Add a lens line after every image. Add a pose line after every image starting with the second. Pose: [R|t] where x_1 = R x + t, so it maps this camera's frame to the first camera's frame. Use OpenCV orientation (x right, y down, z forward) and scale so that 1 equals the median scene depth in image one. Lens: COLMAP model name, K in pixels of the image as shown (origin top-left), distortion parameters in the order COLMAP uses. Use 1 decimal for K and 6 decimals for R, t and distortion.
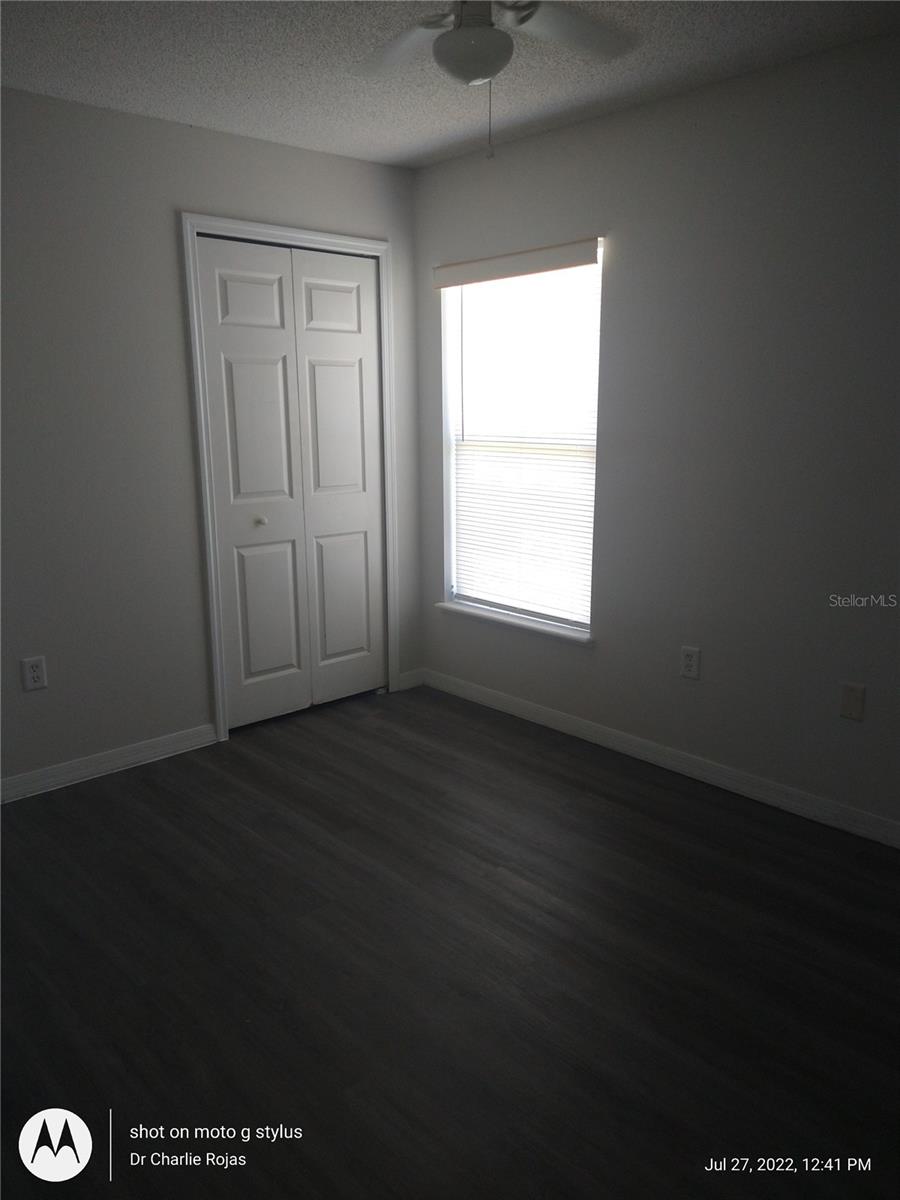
lens RADIAL K [[905.5, 0, 450.0], [0, 905.5, 600.0], [0, 0, 1]] dist [0.104654, -0.180853]
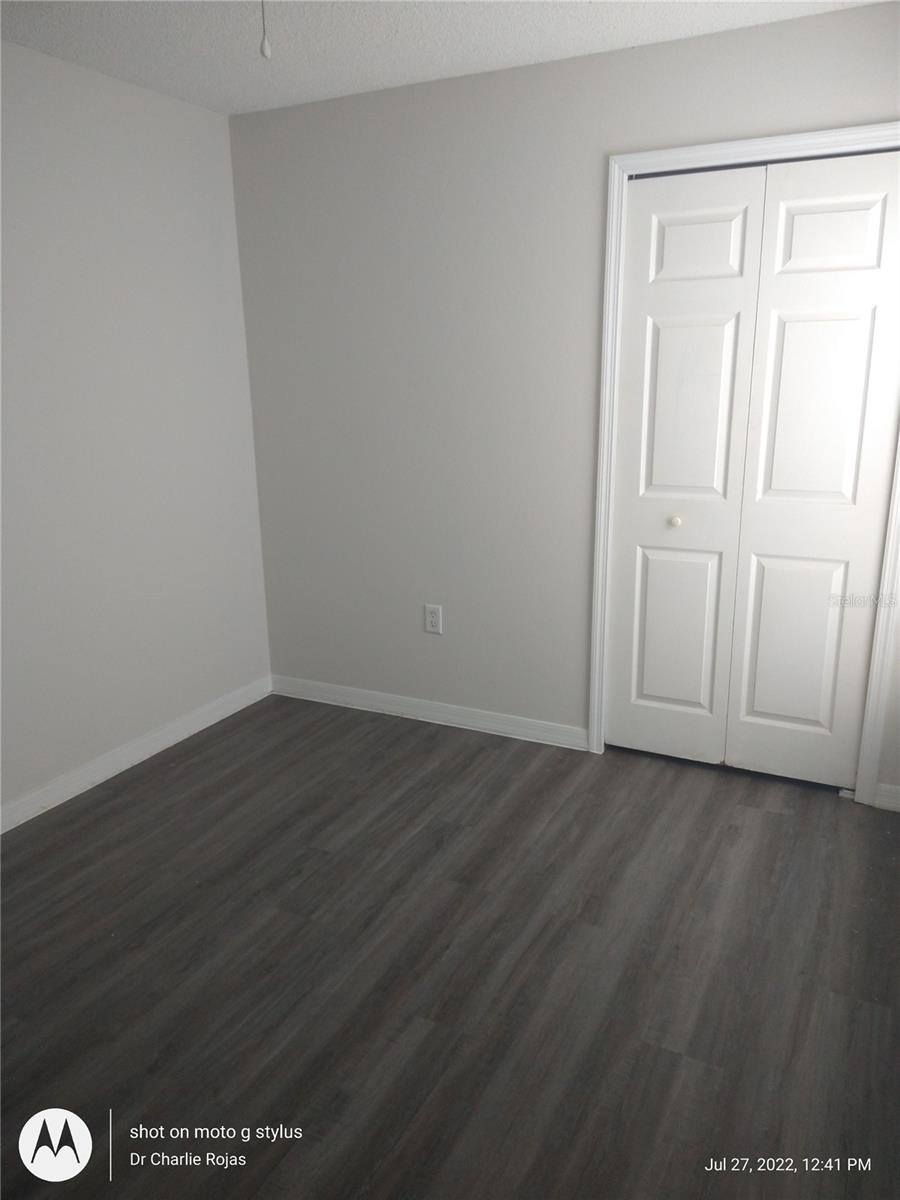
lens RADIAL K [[963.0, 0, 450.1], [0, 963.0, 649.7], [0, 0, 1]] dist [0.102607, -0.133763]
pose [[0.301479, 0.261375, -0.916948, 0.572831], [-0.196646, 0.958062, 0.208440, -0.118785], [0.932974, 0.117473, 0.340234, 0.523907]]
